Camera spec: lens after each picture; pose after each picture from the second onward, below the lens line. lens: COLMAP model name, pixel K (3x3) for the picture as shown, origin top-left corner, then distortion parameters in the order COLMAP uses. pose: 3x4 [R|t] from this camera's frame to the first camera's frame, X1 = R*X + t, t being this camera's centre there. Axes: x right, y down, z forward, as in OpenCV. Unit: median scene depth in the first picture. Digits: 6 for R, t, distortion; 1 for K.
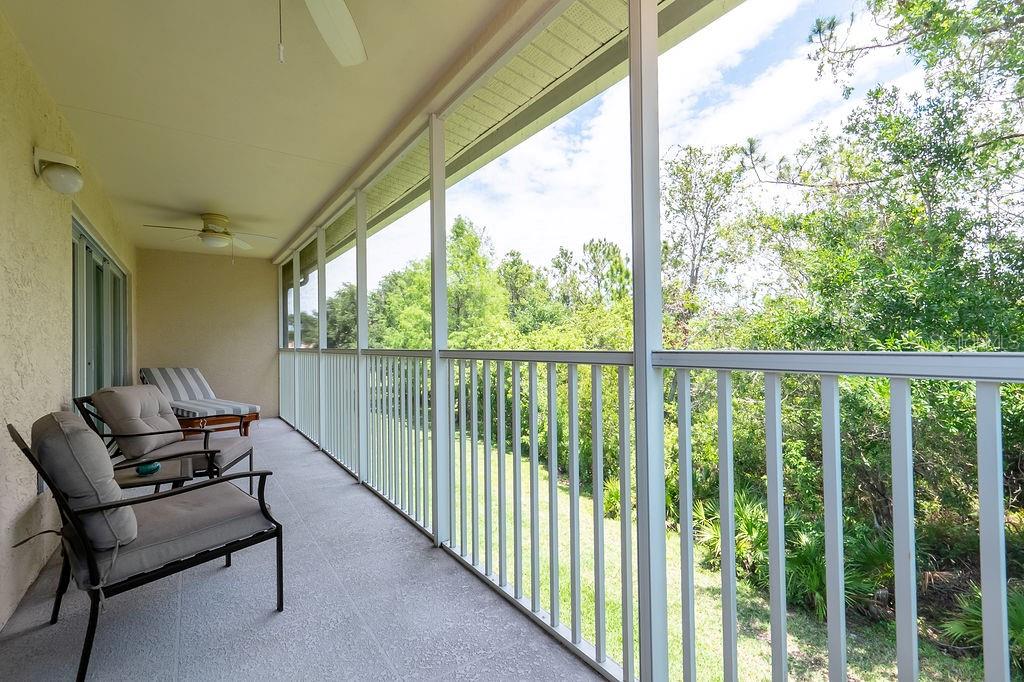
lens RADIAL K [[476.0, 0, 510.7], [0, 476.0, 341.4], [0, 0, 1]] dist [-0.008986, 0.000330]
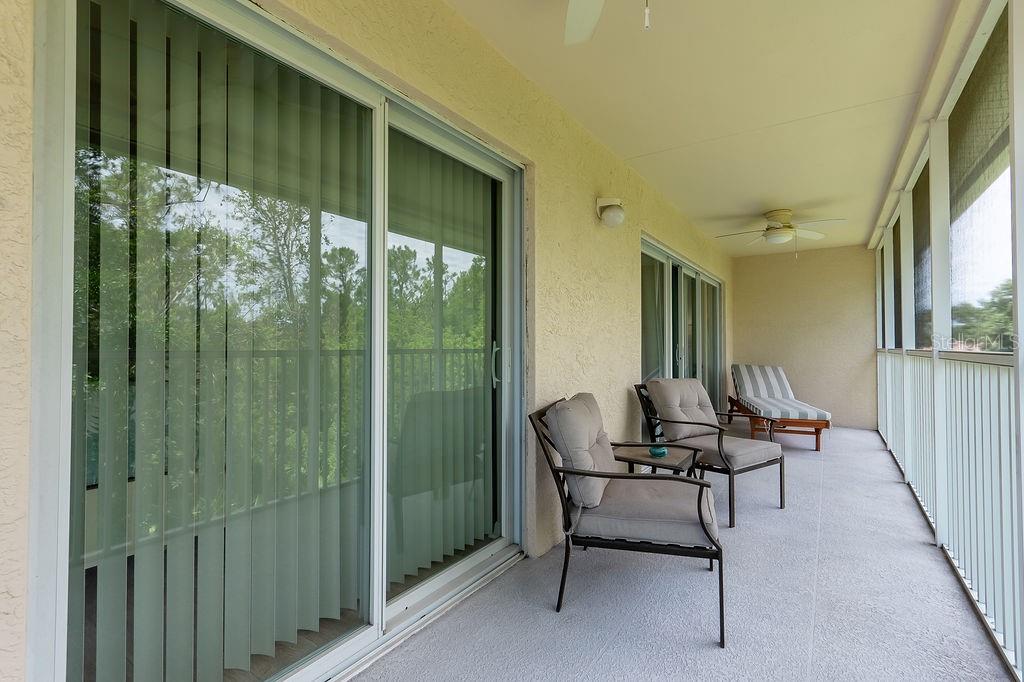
lens RADIAL K [[458.2, 0, 494.0], [0, 458.2, 340.5], [0, 0, 1]] dist [-0.000148, 0.000243]
pose [[0.331526, -0.003292, -0.943440, 0.100093], [0.001883, 0.999994, -0.002828, 0.002756], [0.943444, -0.000839, 0.331531, 0.185370]]
